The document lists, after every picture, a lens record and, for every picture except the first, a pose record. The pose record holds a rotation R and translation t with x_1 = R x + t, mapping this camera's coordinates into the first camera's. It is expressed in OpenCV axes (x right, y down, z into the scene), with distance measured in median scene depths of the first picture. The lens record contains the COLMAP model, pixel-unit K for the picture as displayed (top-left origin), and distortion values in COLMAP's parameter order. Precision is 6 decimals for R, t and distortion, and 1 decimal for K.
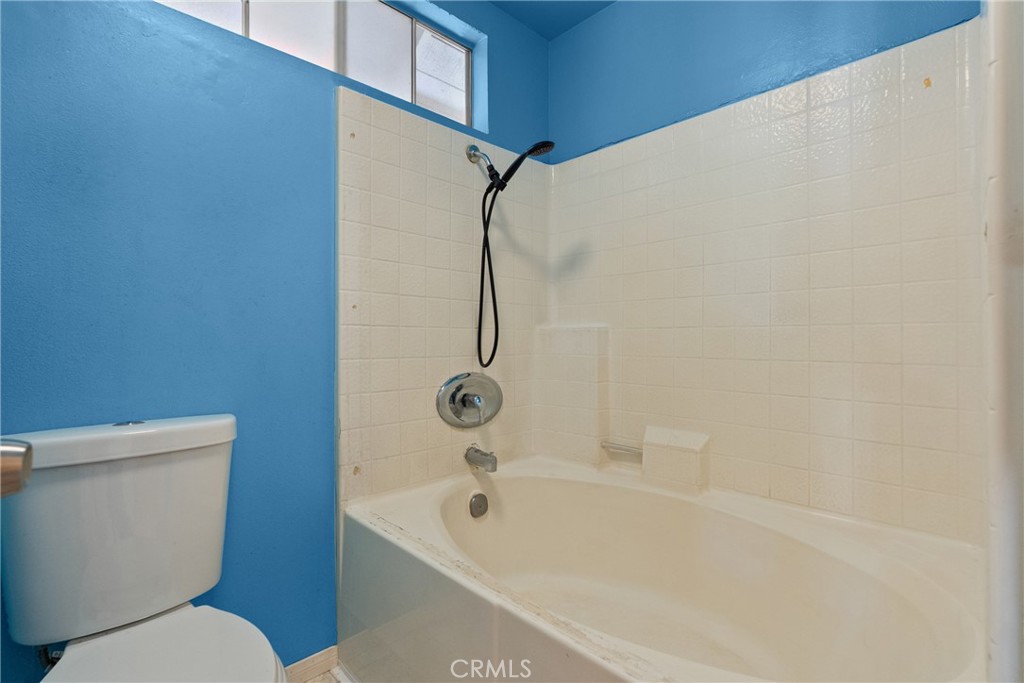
lens RADIAL K [[466.1, 0, 512.6], [0, 466.1, 340.1], [0, 0, 1]] dist [-0.011148, 0.004401]
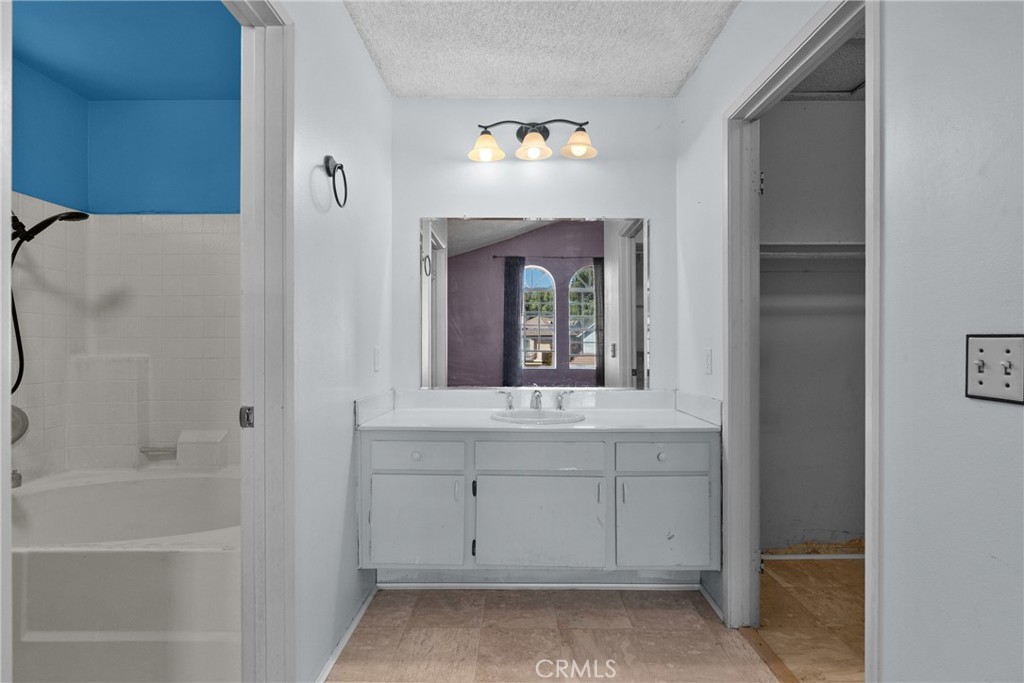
lens RADIAL K [[466.1, 0, 515.7], [0, 466.1, 344.0], [0, 0, 1]] dist [-0.011148, 0.004401]
pose [[0.700749, 0.001520, 0.713406, 0.005042], [0.004174, 0.999972, -0.006231, -0.053378], [-0.713396, 0.007344, 0.700723, -0.618948]]
